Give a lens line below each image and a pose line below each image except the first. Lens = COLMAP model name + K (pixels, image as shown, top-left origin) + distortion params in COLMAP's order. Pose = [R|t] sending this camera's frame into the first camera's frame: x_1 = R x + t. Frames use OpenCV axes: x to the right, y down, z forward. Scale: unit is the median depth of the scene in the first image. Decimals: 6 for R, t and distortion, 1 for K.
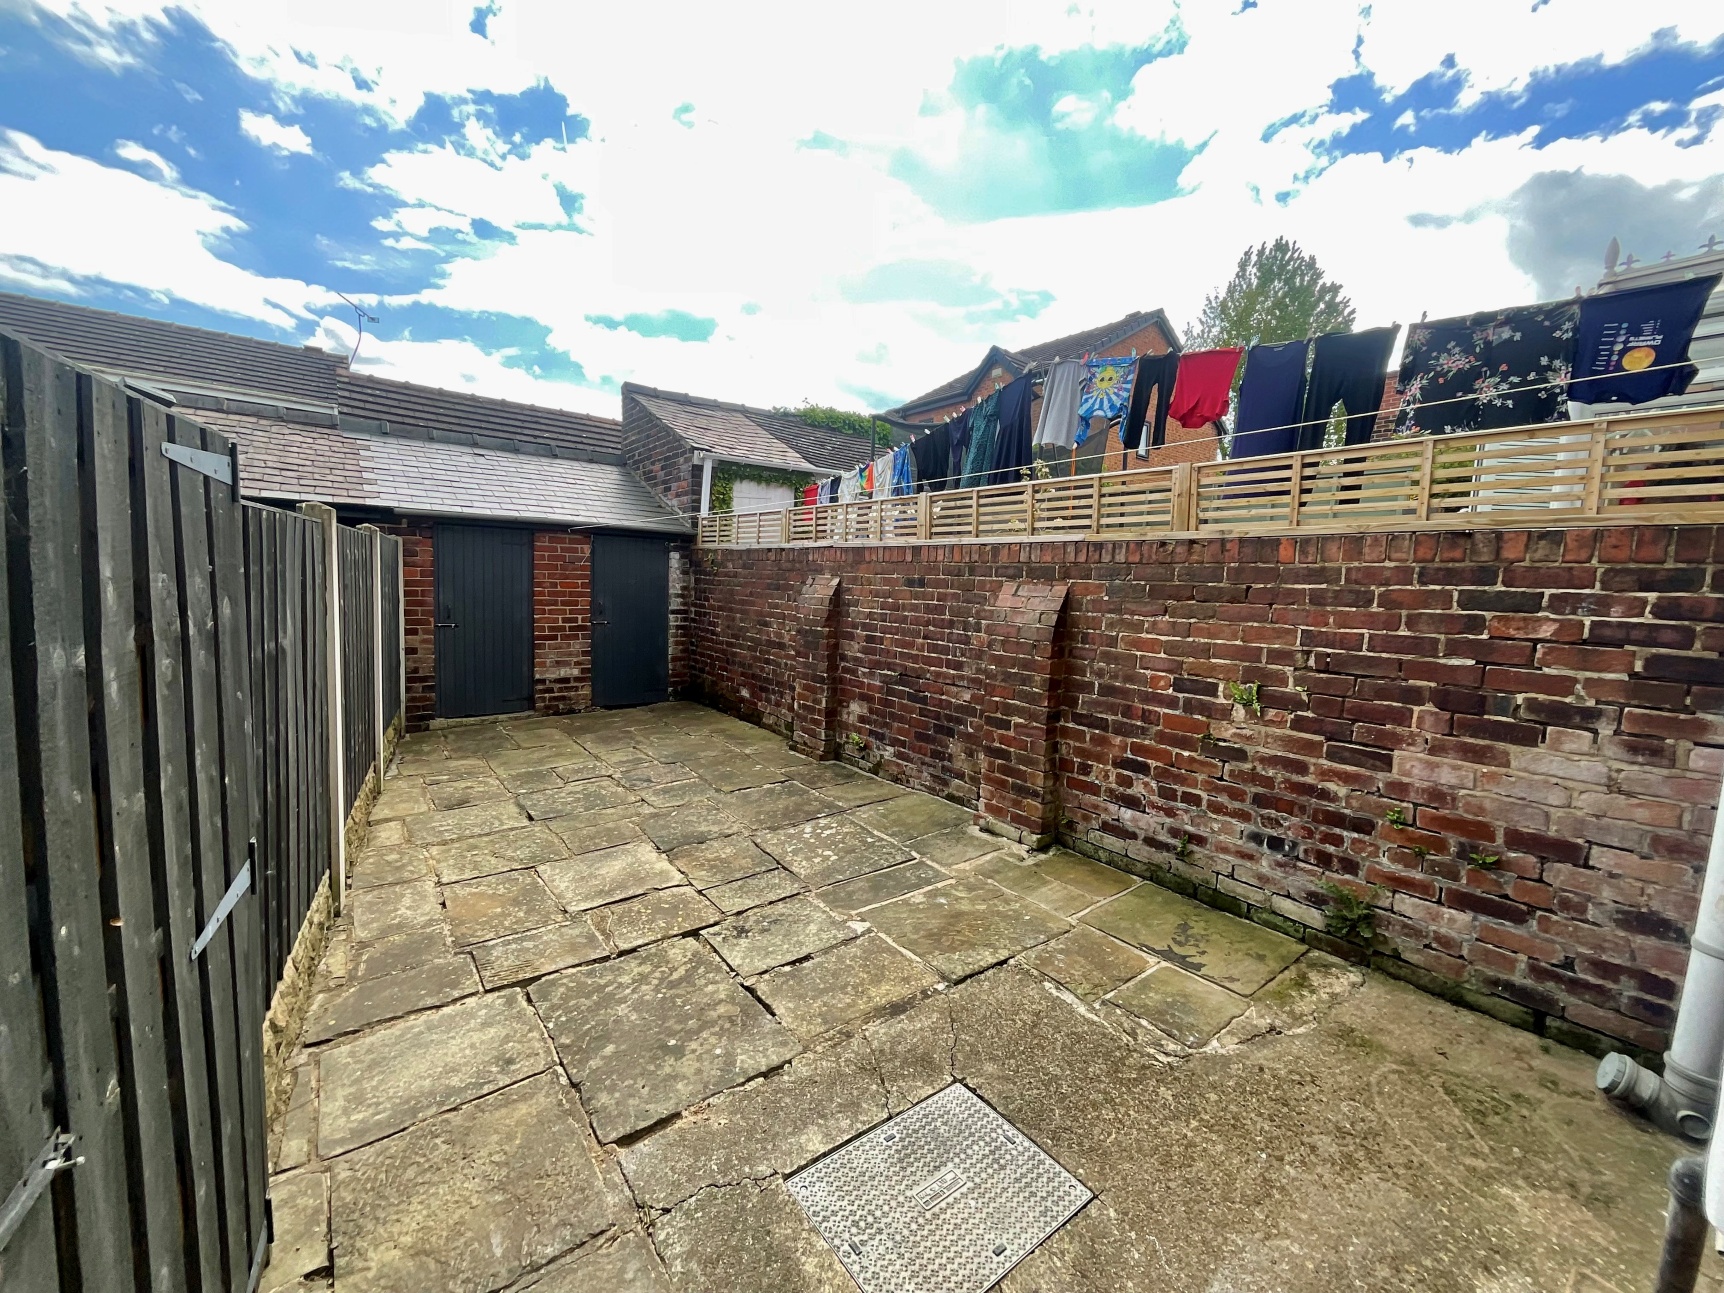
lens RADIAL K [[683.2, 0, 852.9], [0, 683.2, 652.3], [0, 0, 1]] dist [0.006884, 0.000053]
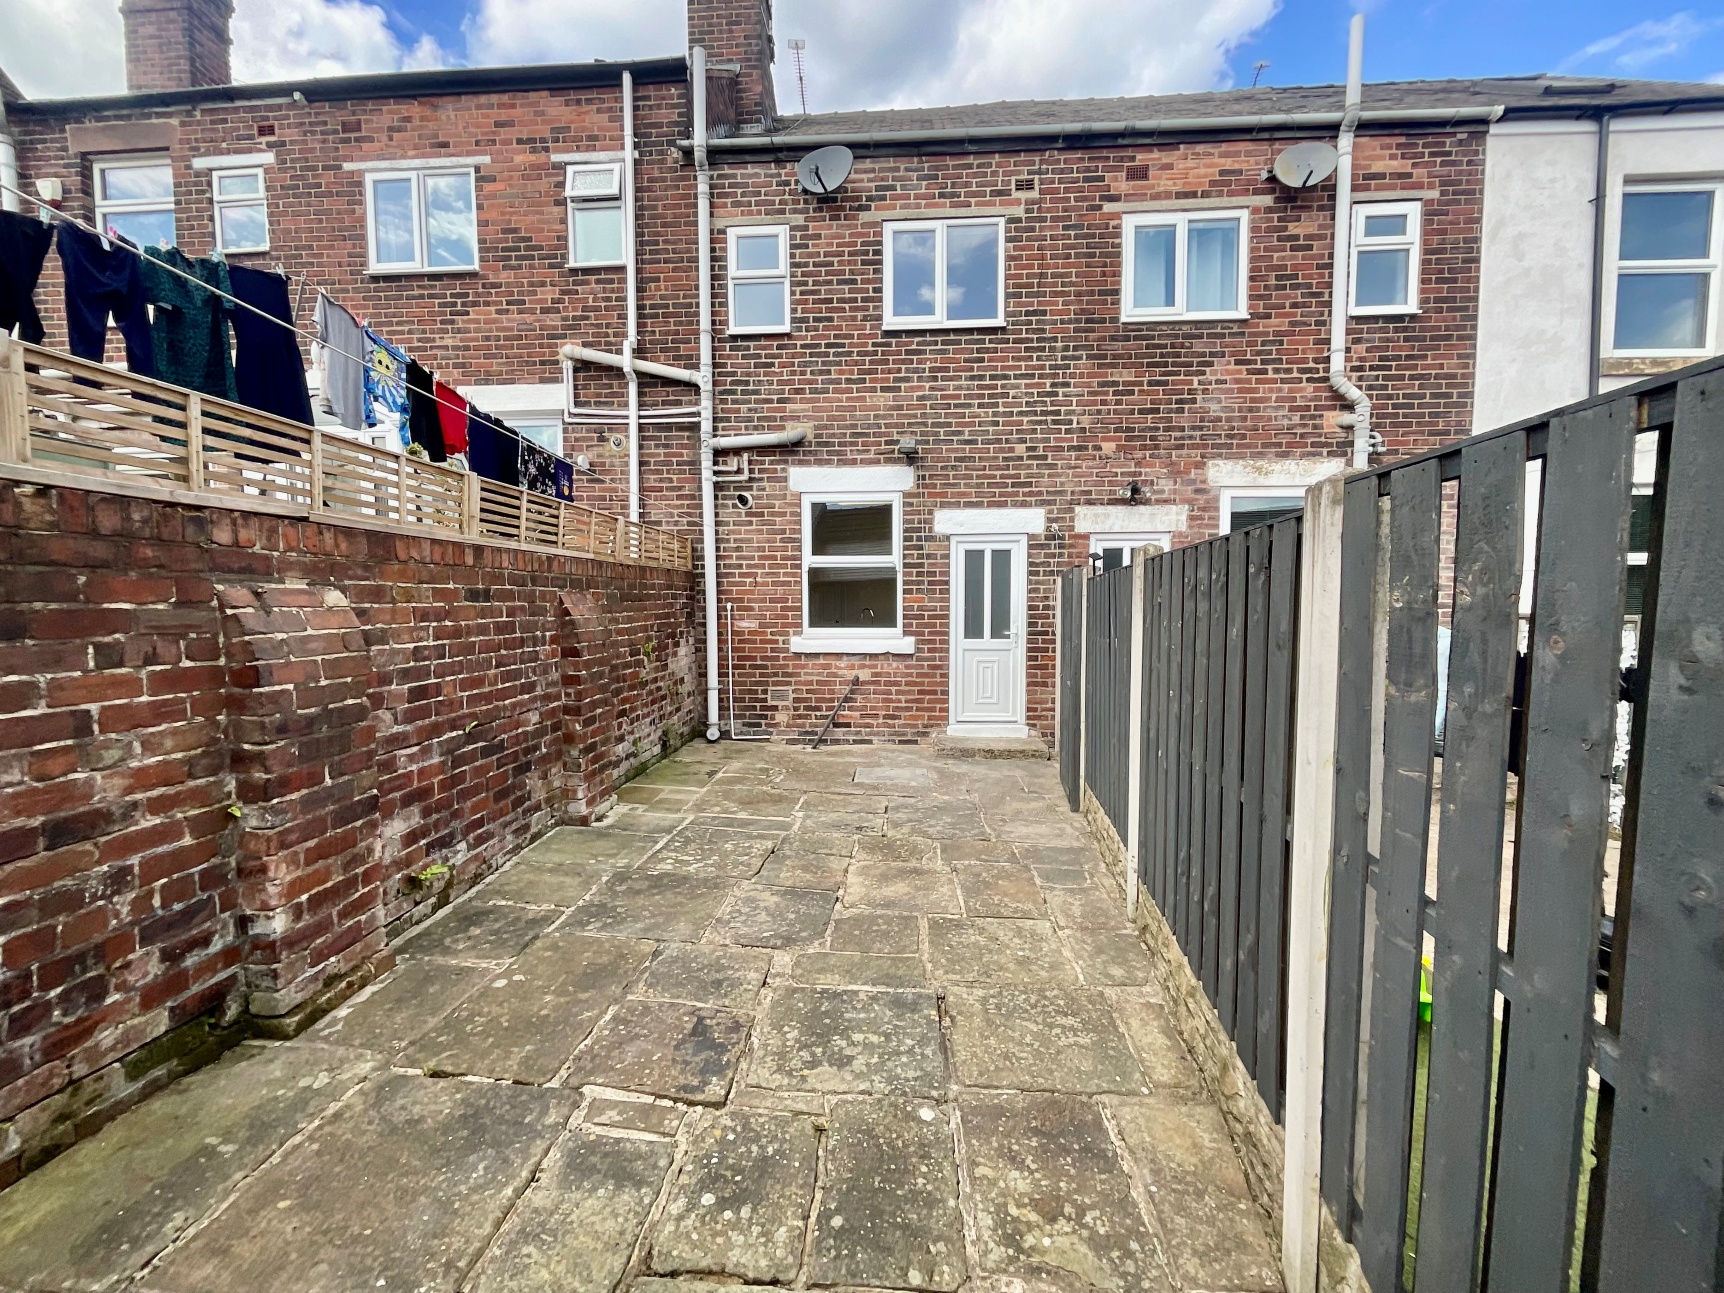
lens RADIAL K [[732.5, 0, 856.6], [0, 732.5, 660.2], [0, 0, 1]] dist [-0.000128, 0.000161]
pose [[-0.762016, -0.087450, 0.641626, -0.757232], [0.042600, 0.981923, 0.184423, -0.168283], [-0.646155, 0.167866, -0.744516, 1.394659]]
